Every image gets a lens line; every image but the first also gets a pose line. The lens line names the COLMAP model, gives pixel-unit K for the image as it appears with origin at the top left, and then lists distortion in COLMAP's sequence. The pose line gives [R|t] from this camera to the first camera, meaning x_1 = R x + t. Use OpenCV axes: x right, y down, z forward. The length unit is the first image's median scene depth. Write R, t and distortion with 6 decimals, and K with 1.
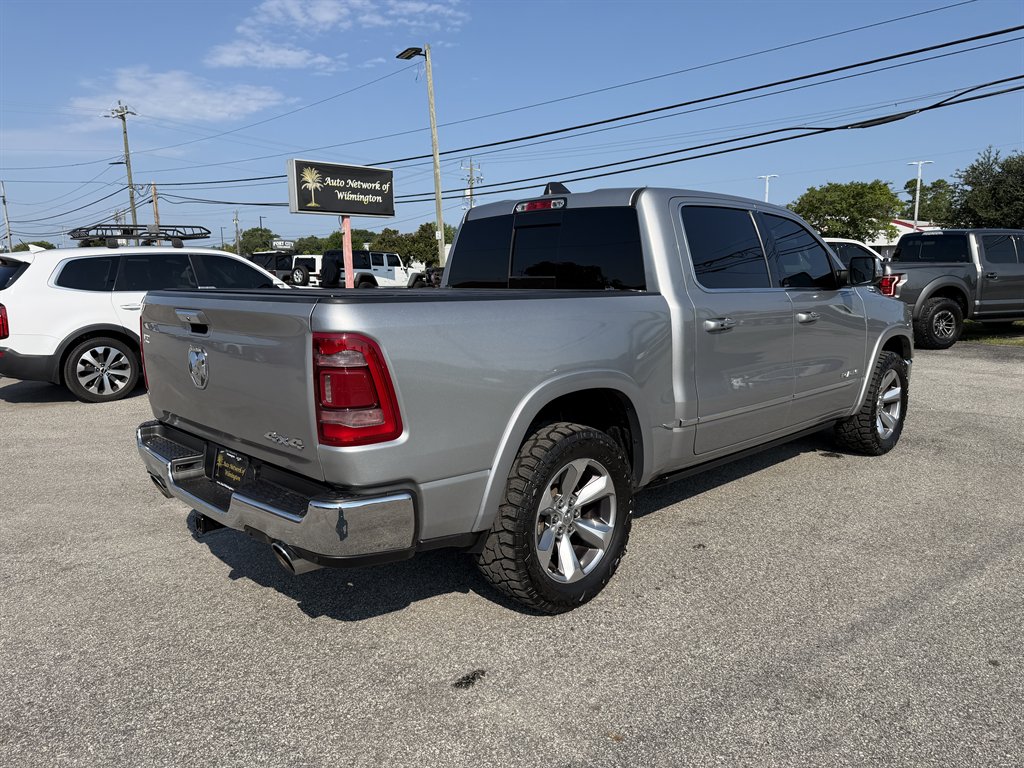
lens RADIAL K [[724.3, 0, 512.2], [0, 724.3, 393.2], [0, 0, 1]] dist [0.034484, -0.043636]
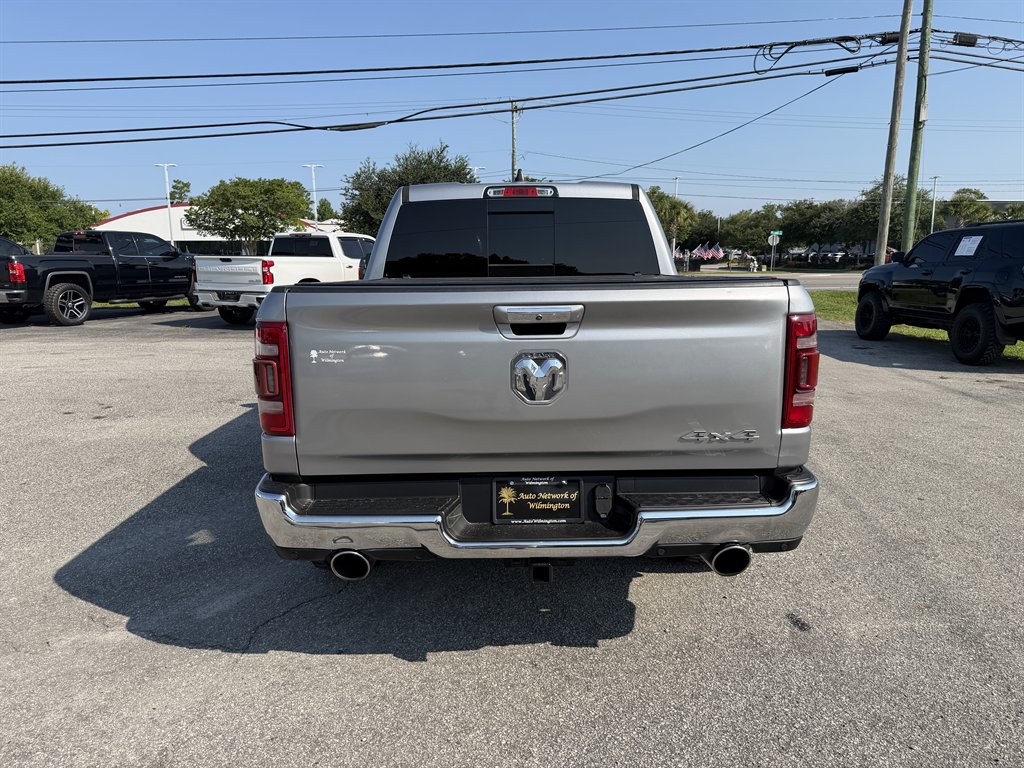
lens RADIAL K [[724.3, 0, 513.2], [0, 724.3, 382.4], [0, 0, 1]] dist [0.034484, -0.043636]
pose [[0.687250, -0.120600, 0.716340, -0.132823], [0.124345, 0.991098, 0.047562, -0.009166], [-0.715700, 0.056387, 0.696128, 0.062006]]
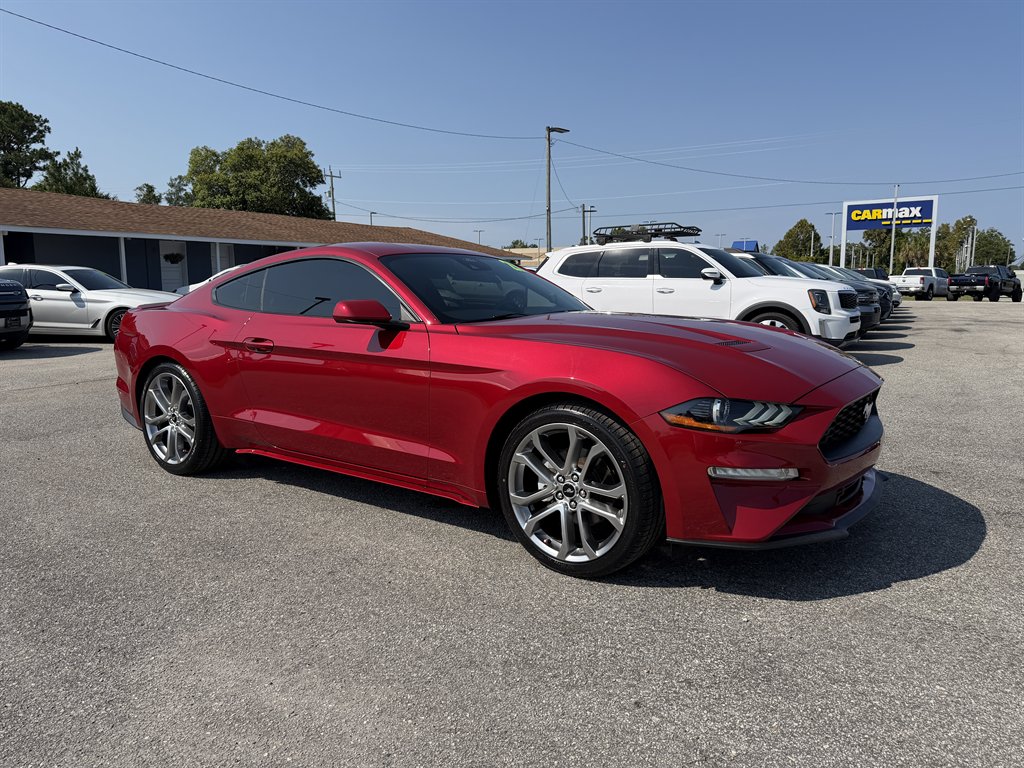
lens RADIAL K [[724.3, 0, 505.0], [0, 724.3, 387.8], [0, 0, 1]] dist [0.034484, -0.043636]
pose [[0.248479, 0.143322, -0.957976, 0.262424], [-0.163593, 0.980995, 0.104333, -0.020454], [0.954723, 0.130794, 0.267203, 0.198514]]
